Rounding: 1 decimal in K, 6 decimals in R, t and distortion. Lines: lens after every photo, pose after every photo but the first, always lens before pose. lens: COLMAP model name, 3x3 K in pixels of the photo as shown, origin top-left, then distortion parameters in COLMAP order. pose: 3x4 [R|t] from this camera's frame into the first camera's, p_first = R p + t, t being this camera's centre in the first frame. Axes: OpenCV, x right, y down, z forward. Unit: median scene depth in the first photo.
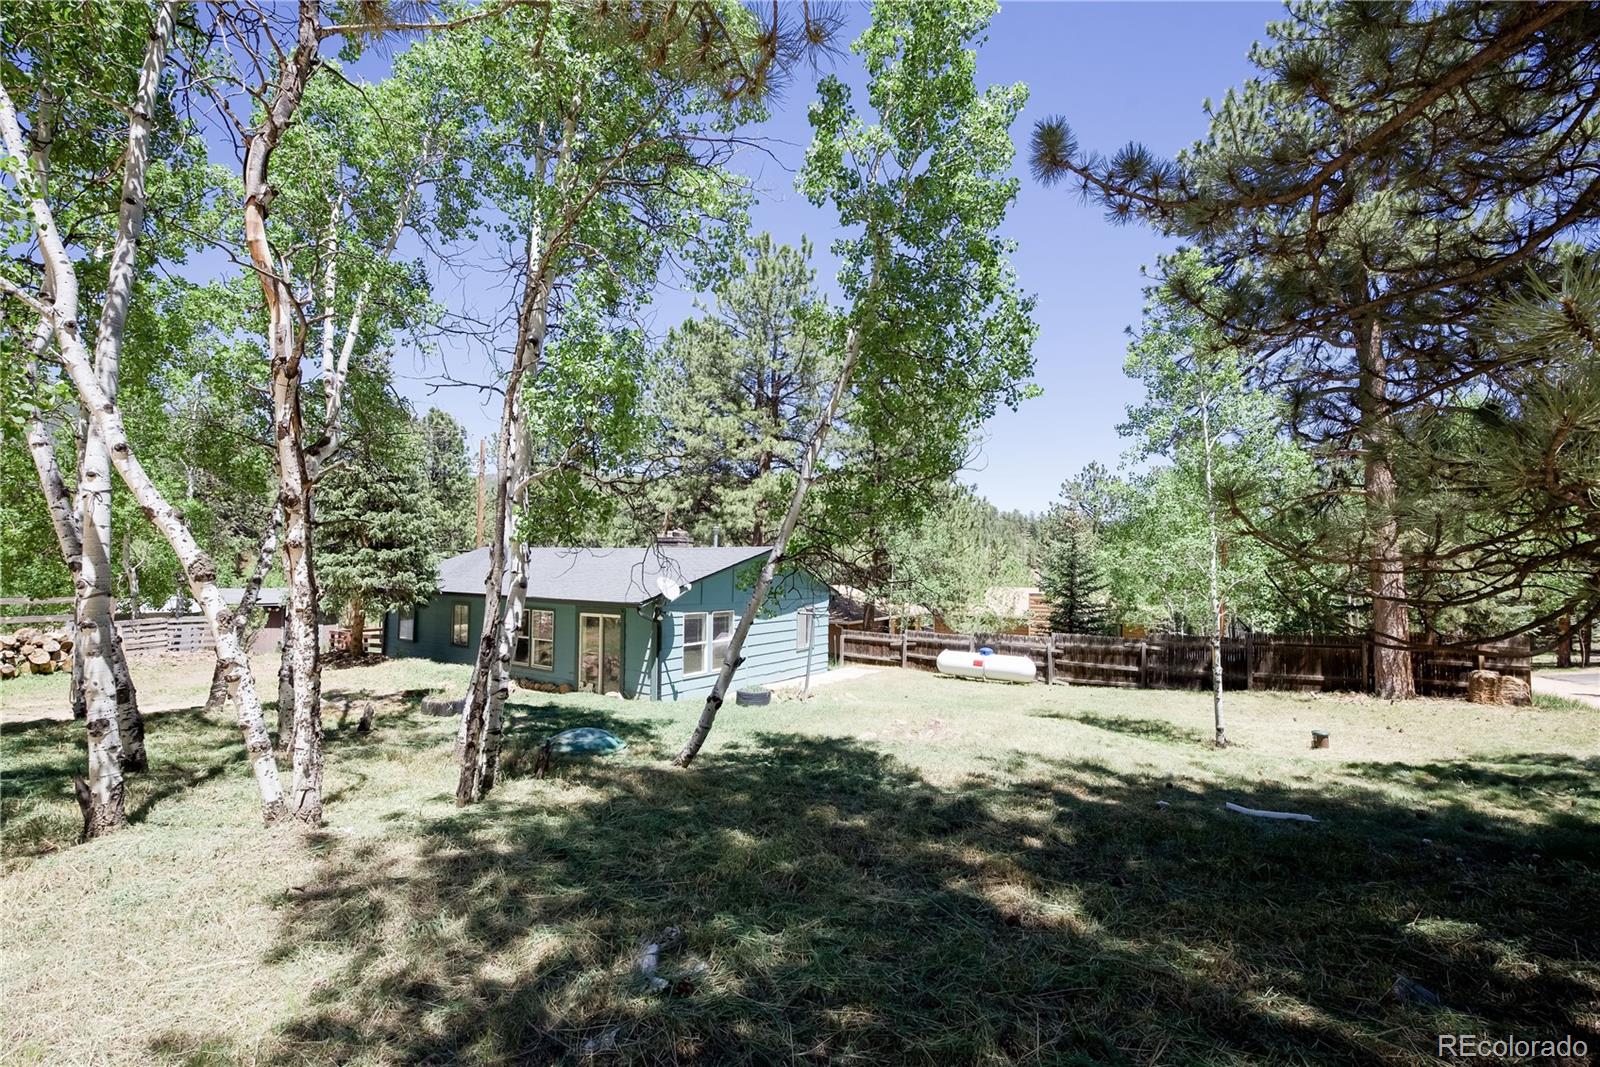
lens RADIAL K [[648.0, 0, 800.0], [0, 648.0, 533.5], [0, 0, 1]] dist [-0.015497, -0.000555]
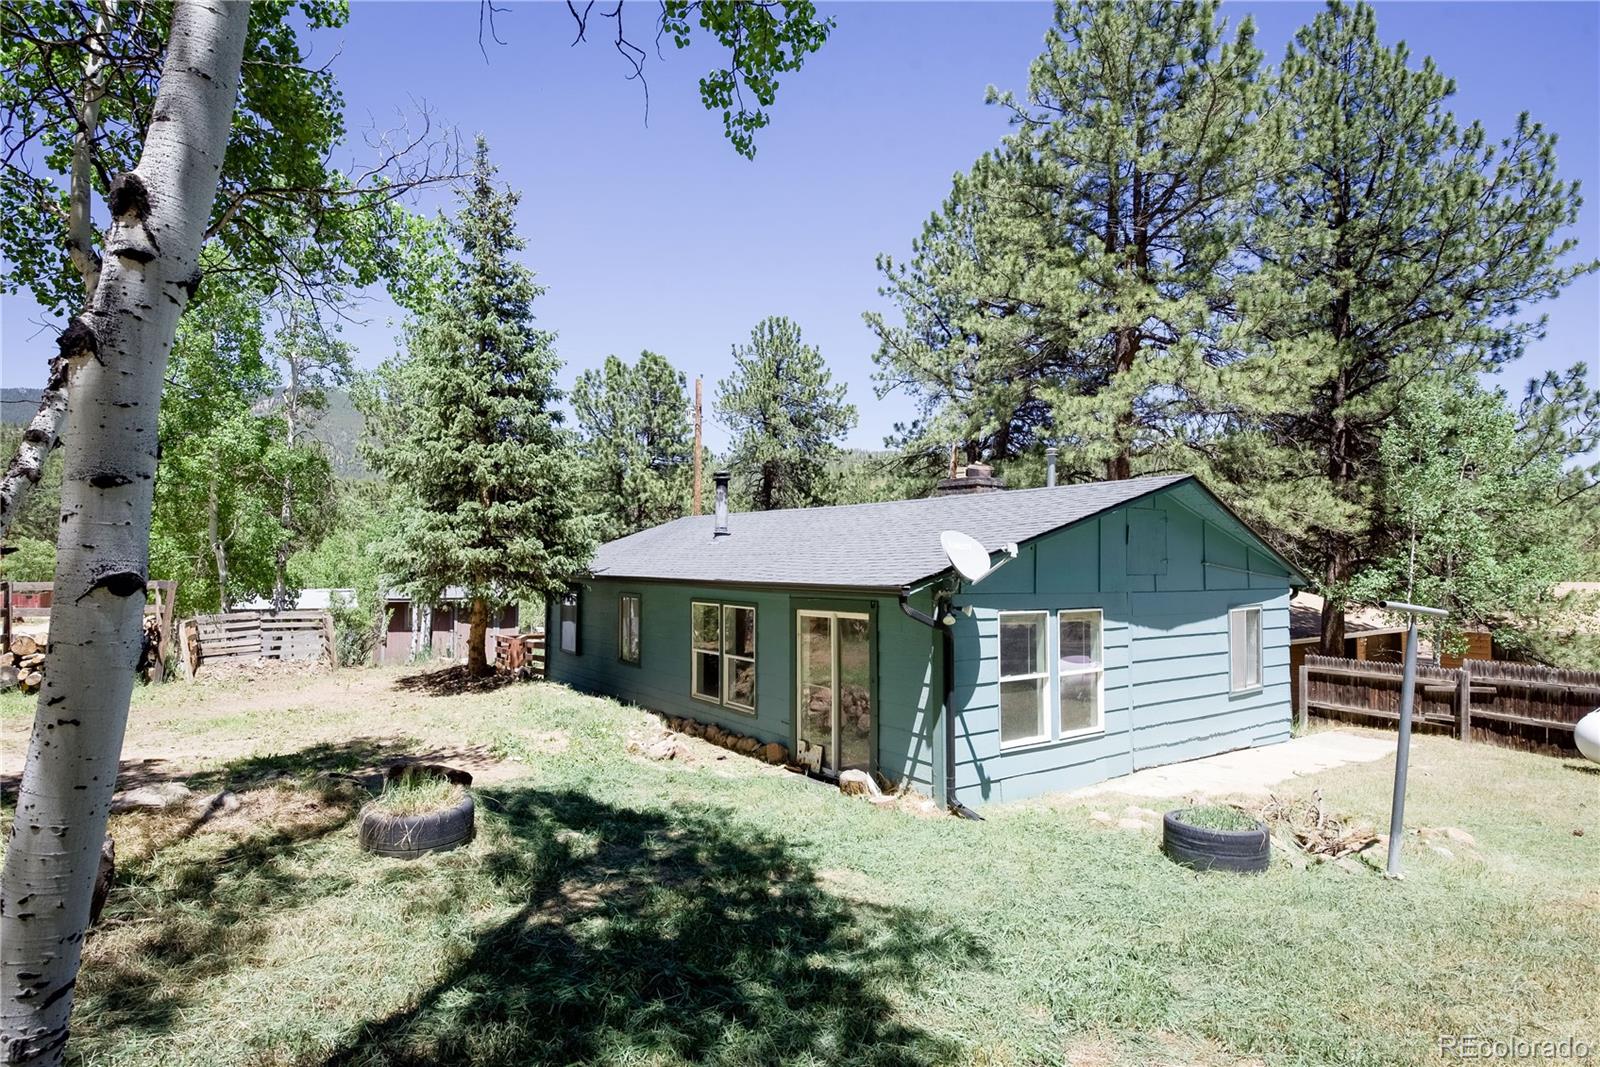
lens RADIAL K [[920.3, 0, 800.0], [0, 920.3, 533.5], [0, 0, 1]] dist [0.000346, -0.001008]
pose [[0.933086, -0.017209, -0.359243, -0.062593], [0.026335, 0.999442, 0.020525, 0.042009], [0.358689, -0.028612, 0.933018, 0.279883]]
